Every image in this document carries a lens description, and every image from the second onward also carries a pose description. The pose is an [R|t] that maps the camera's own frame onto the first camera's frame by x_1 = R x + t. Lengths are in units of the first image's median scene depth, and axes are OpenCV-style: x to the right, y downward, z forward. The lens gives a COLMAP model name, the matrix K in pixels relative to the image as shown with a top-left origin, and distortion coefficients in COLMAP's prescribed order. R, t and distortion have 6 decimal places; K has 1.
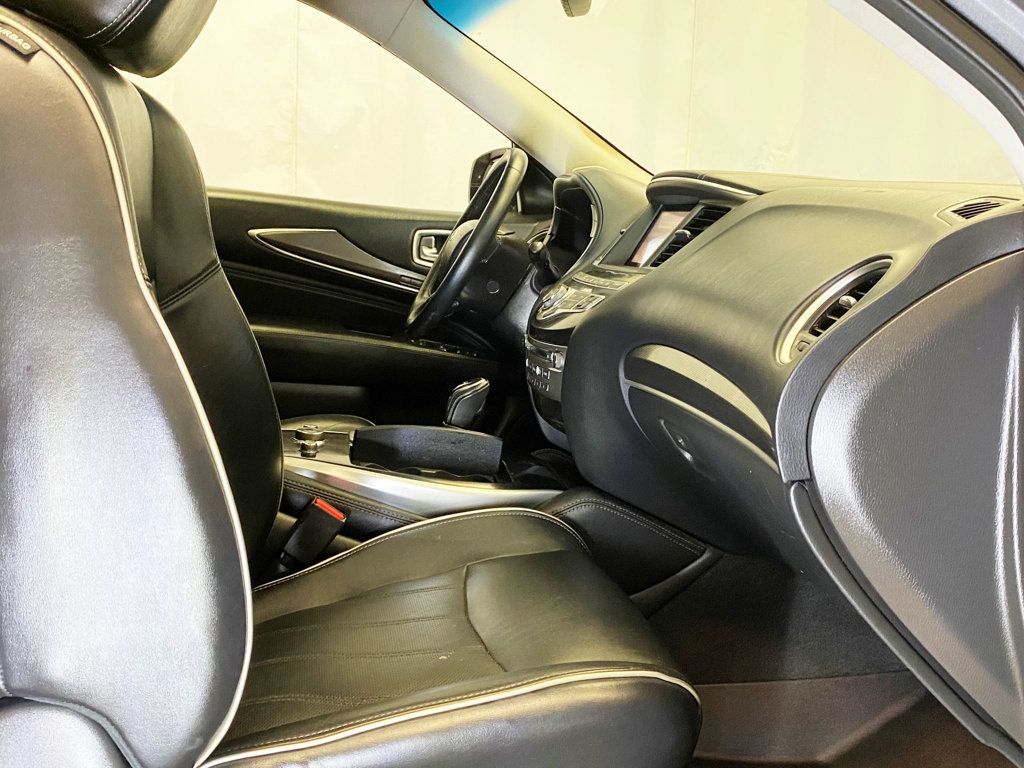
lens RADIAL K [[1052.3, 0, 512.0], [0, 1052.3, 384.0], [0, 0, 1]] dist [-0.005206, -0.005914]
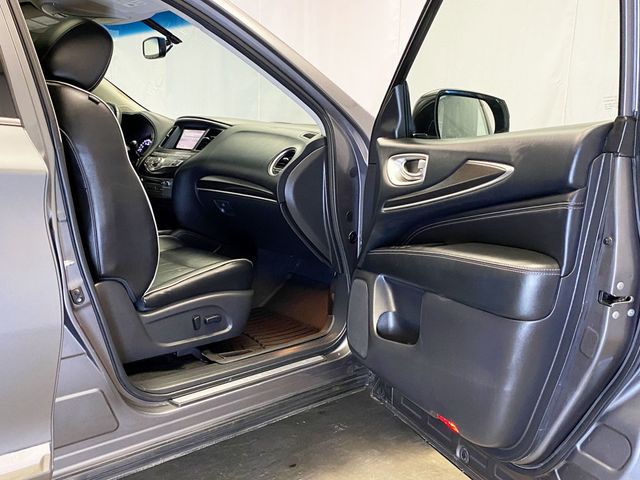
lens RADIAL K [[698.1, 0, 320.0], [0, 698.1, 240.0], [0, 0, 1]] dist [0.002074, -0.317718]
pose [[0.838213, -0.101374, 0.535838, -0.711587], [0.080883, 0.994813, 0.061681, 0.052491], [-0.539311, -0.008362, 0.842065, -0.922882]]
